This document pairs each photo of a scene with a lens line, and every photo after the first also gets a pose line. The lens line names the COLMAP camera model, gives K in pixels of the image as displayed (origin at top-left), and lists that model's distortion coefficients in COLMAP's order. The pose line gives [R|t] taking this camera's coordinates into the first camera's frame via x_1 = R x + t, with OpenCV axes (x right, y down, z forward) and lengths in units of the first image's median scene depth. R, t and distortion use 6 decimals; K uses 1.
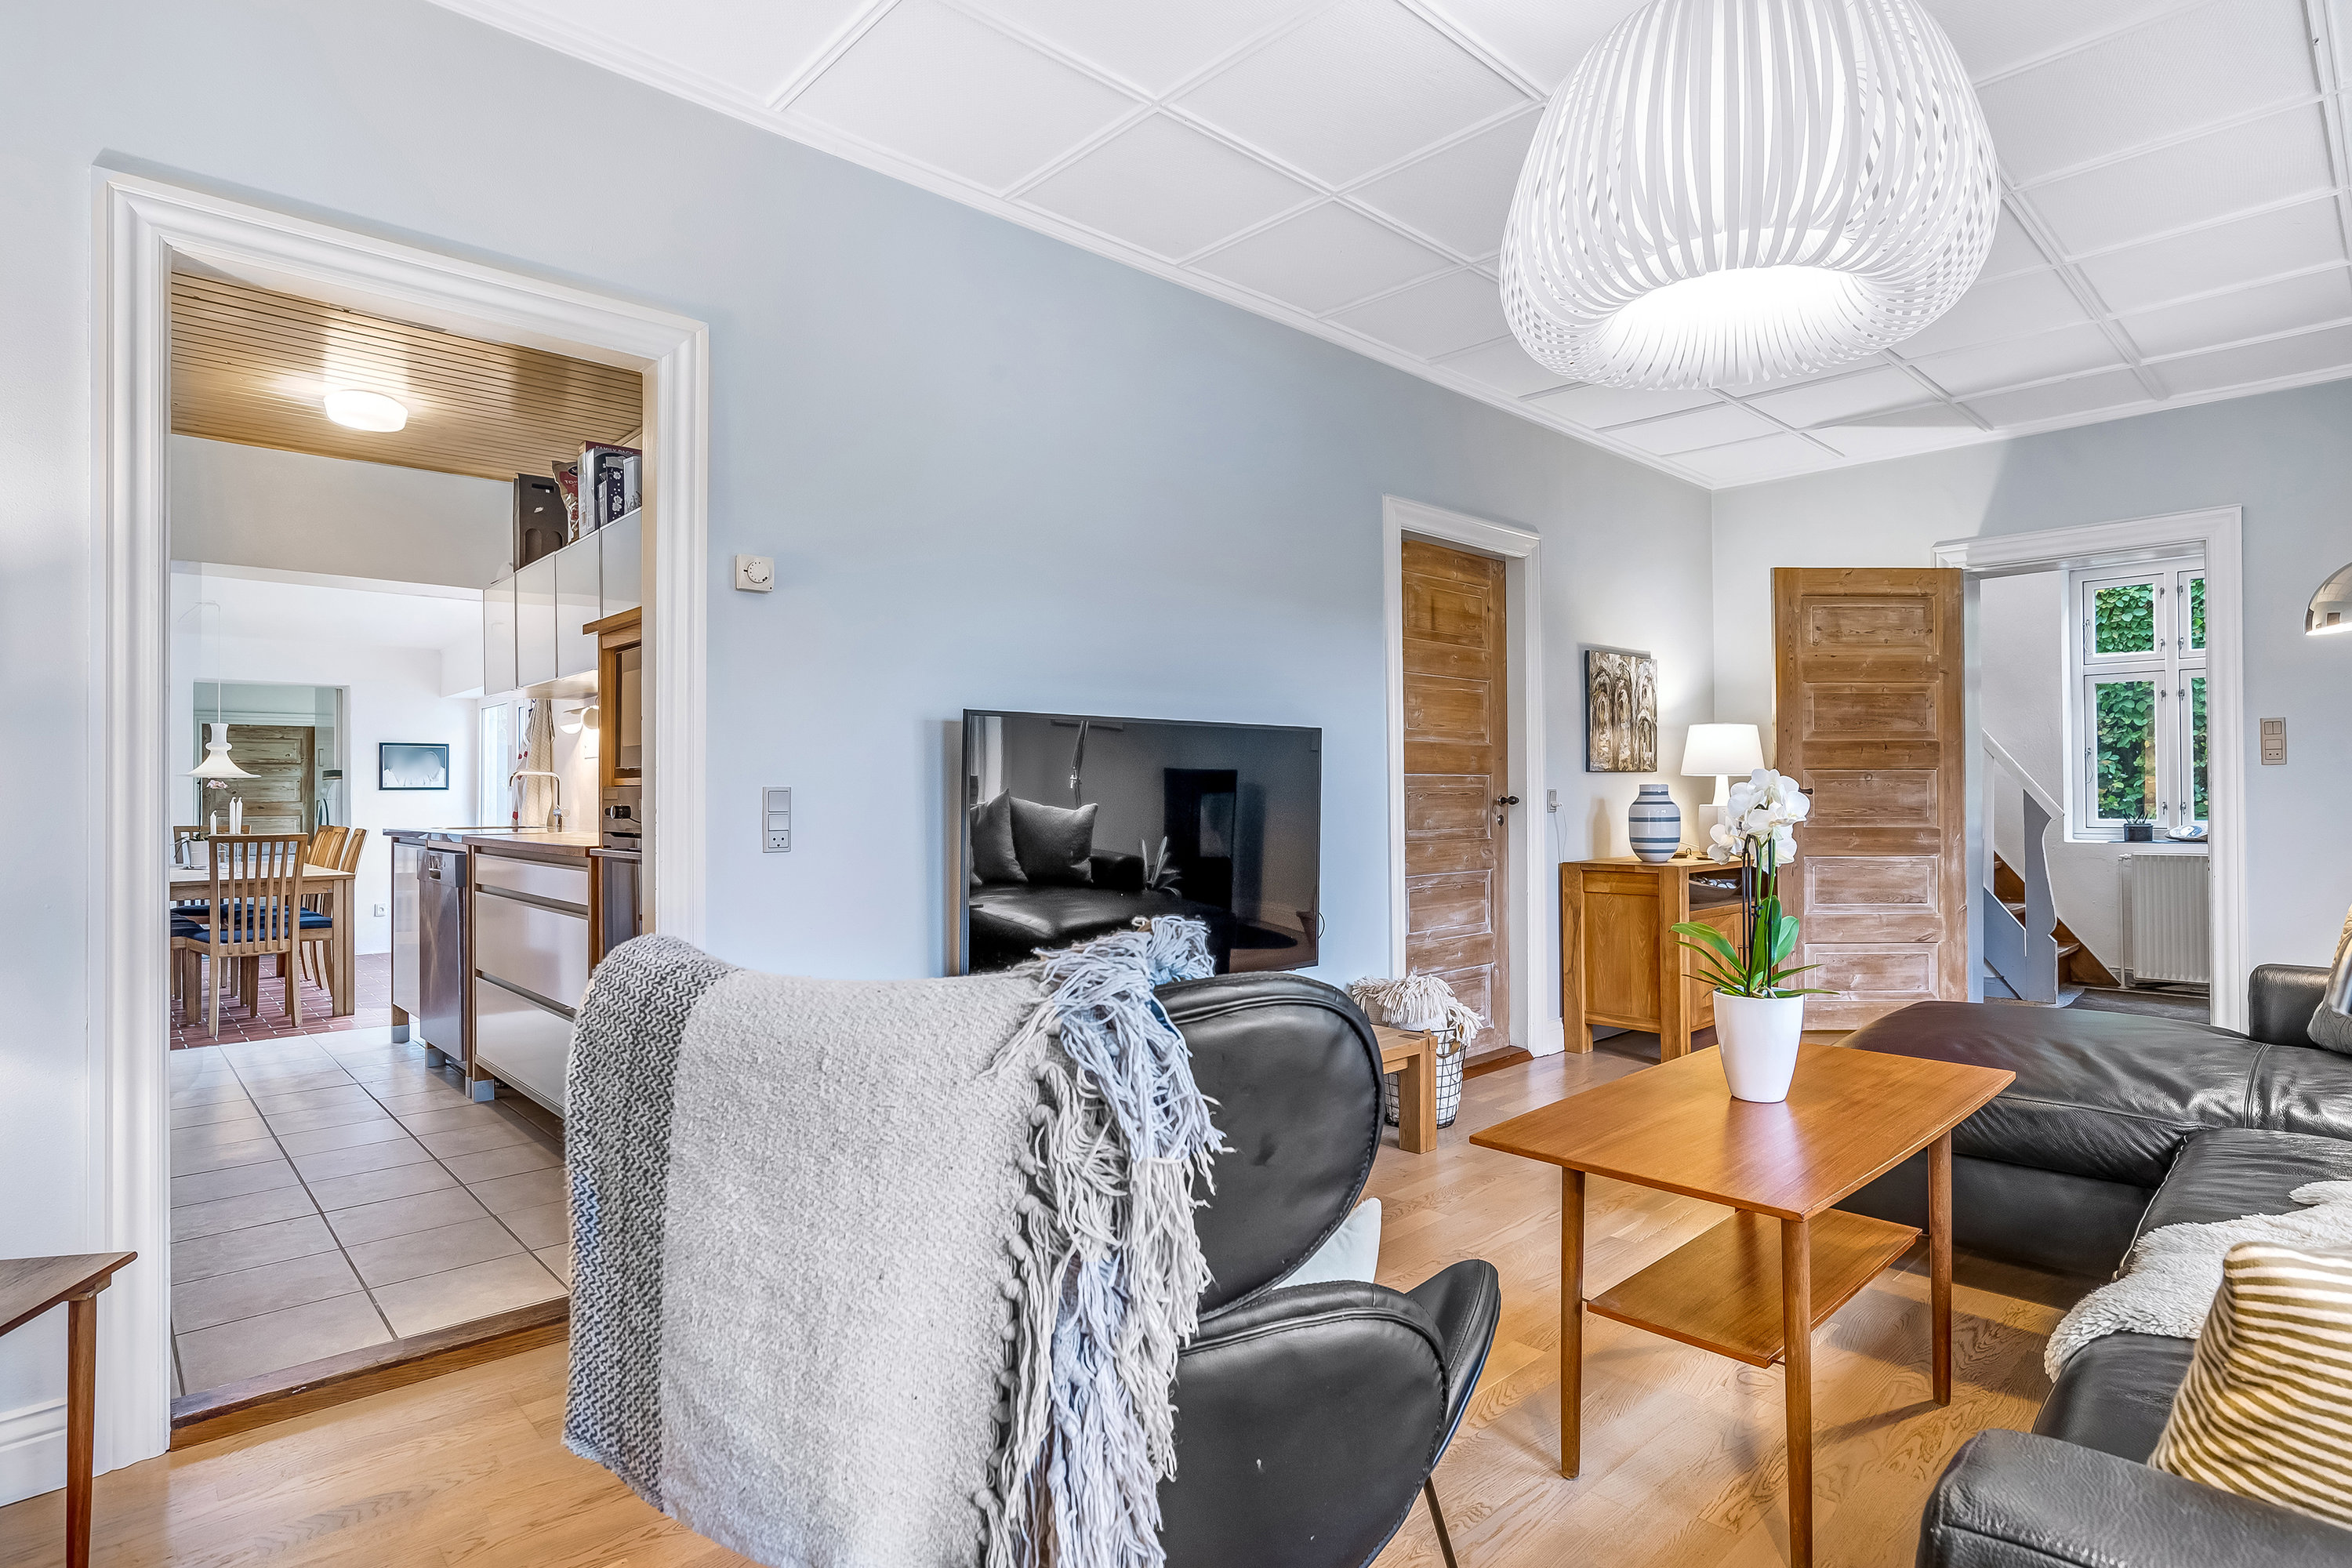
lens RADIAL K [[1189.7, 0, 1169.8], [0, 1189.7, 776.2], [0, 0, 1]] dist [-0.014859, 0.003994]
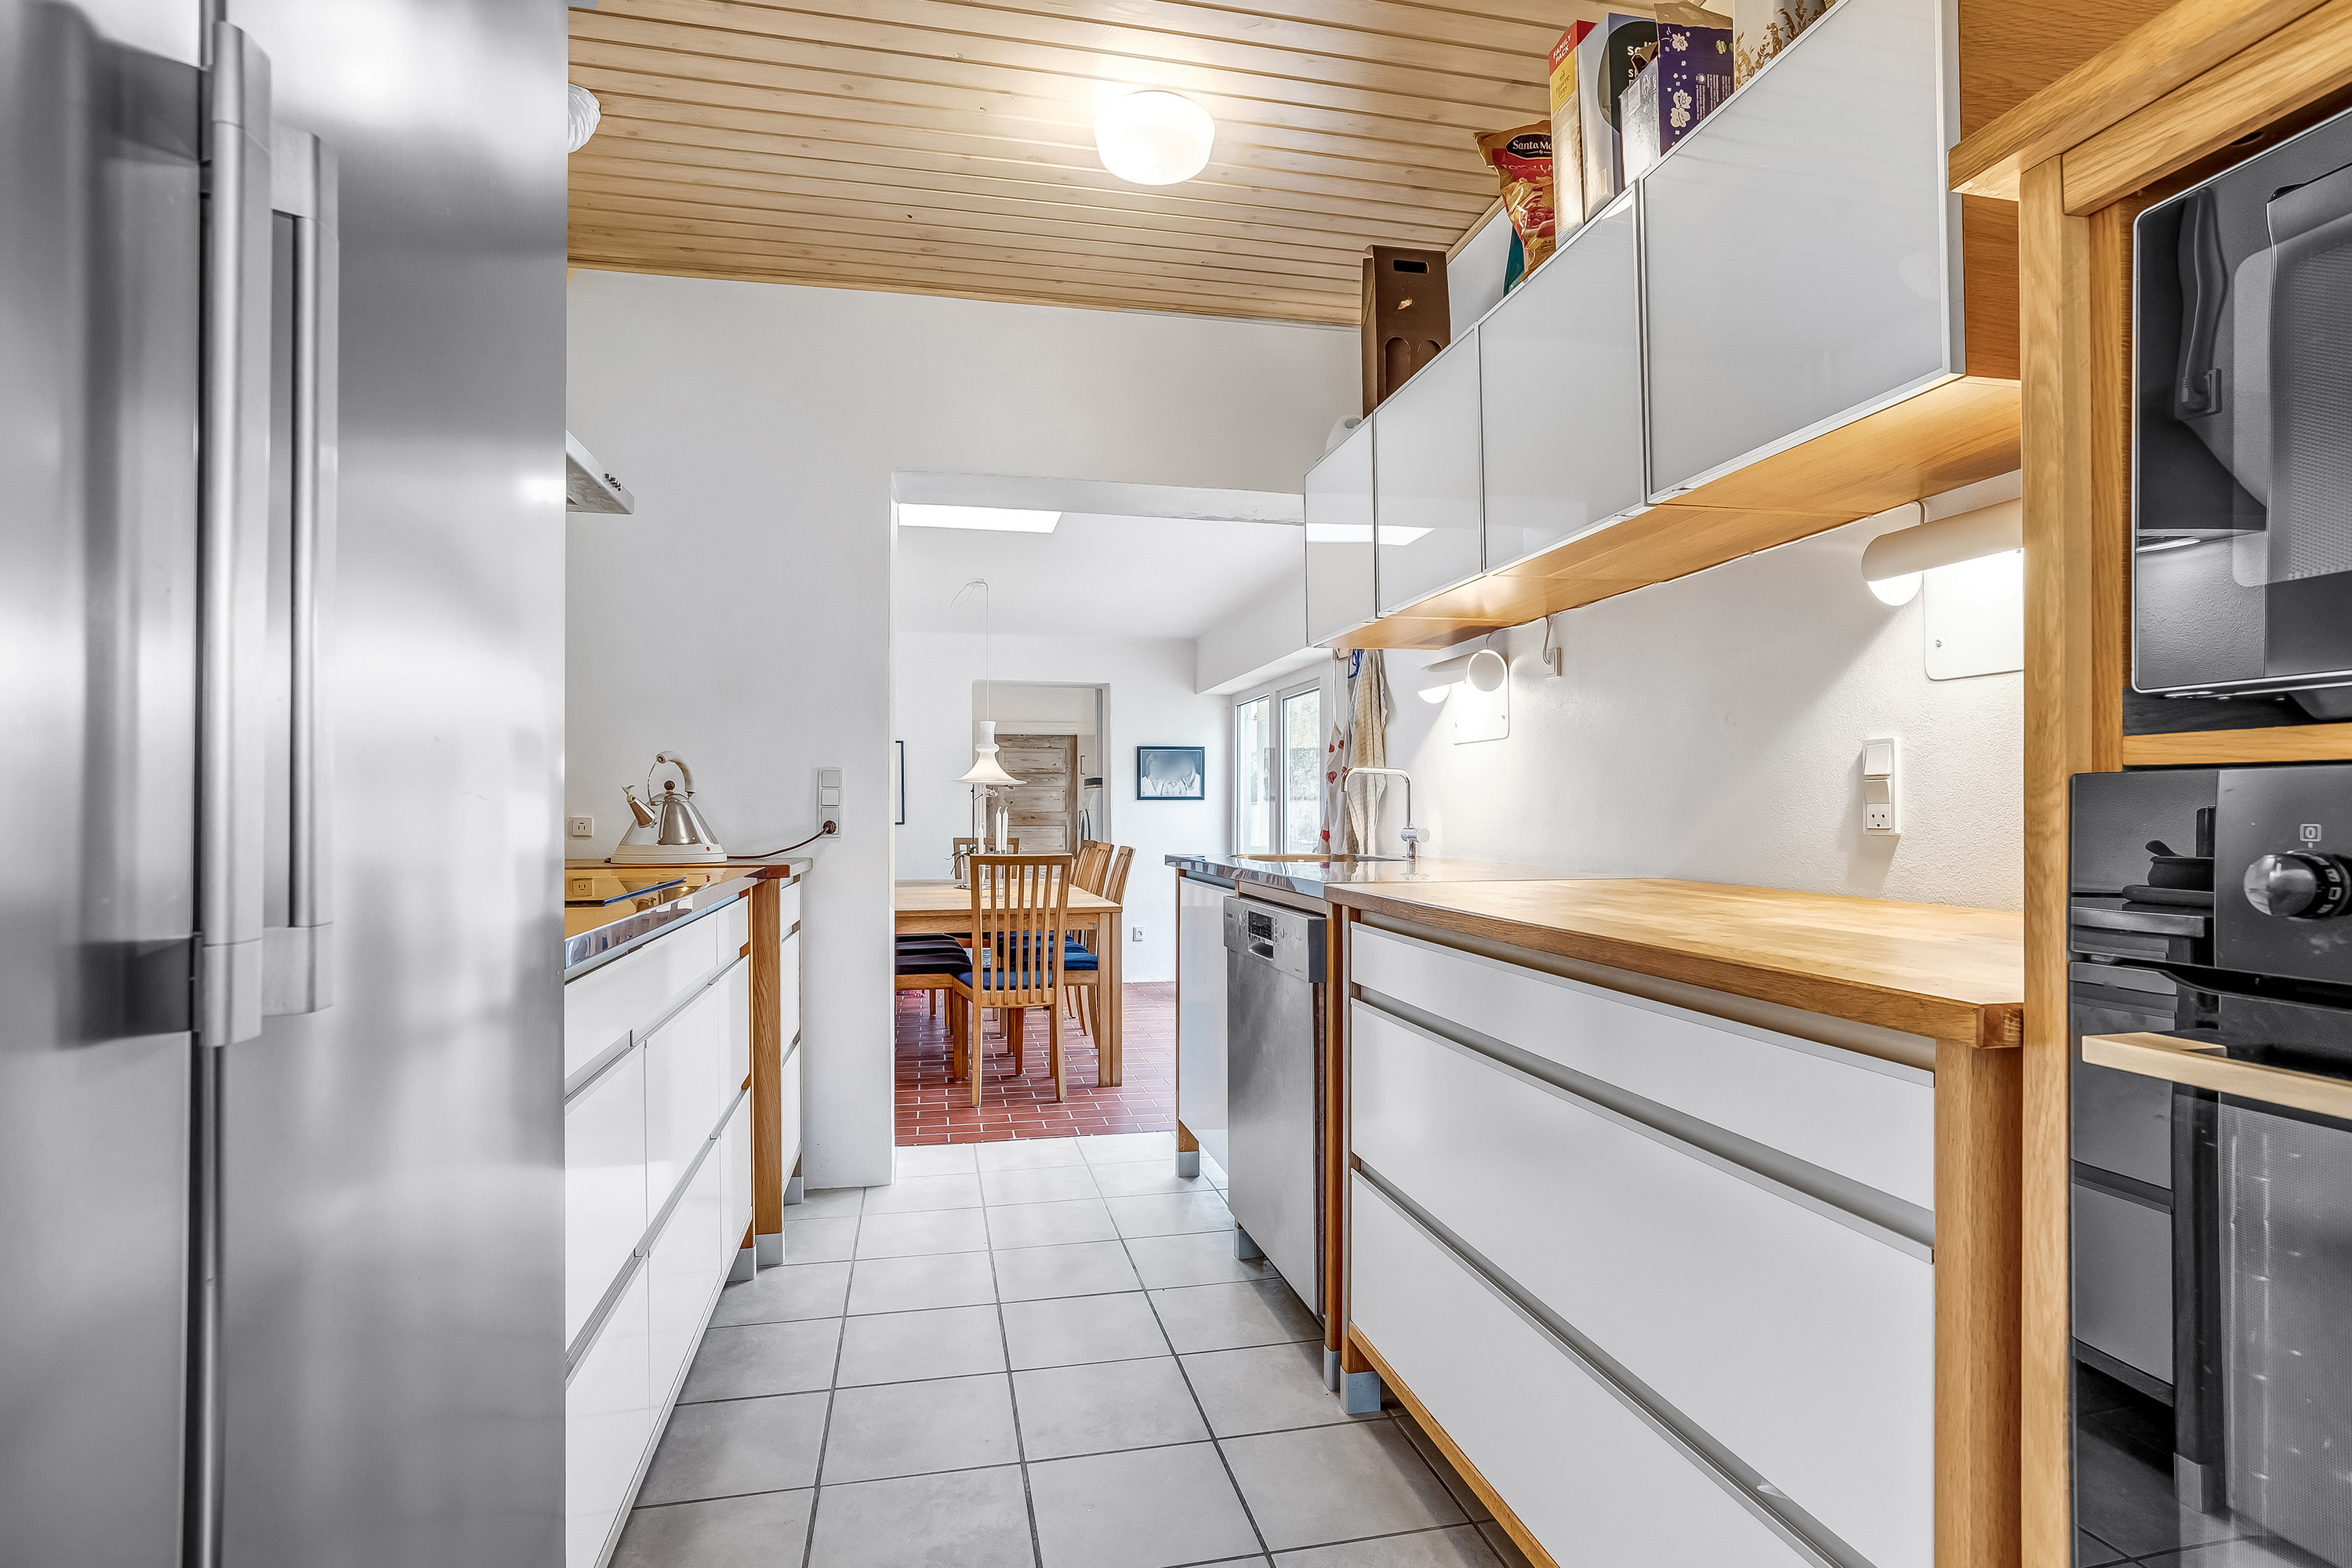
lens RADIAL K [[1189.7, 0, 1179.9], [0, 1189.7, 793.6], [0, 0, 1]] dist [-0.014859, 0.003994]
pose [[0.858244, -0.000894, -0.513240, -0.248915], [0.002644, 0.999993, 0.002681, 0.006470], [0.513234, -0.003658, 0.858241, 0.340288]]
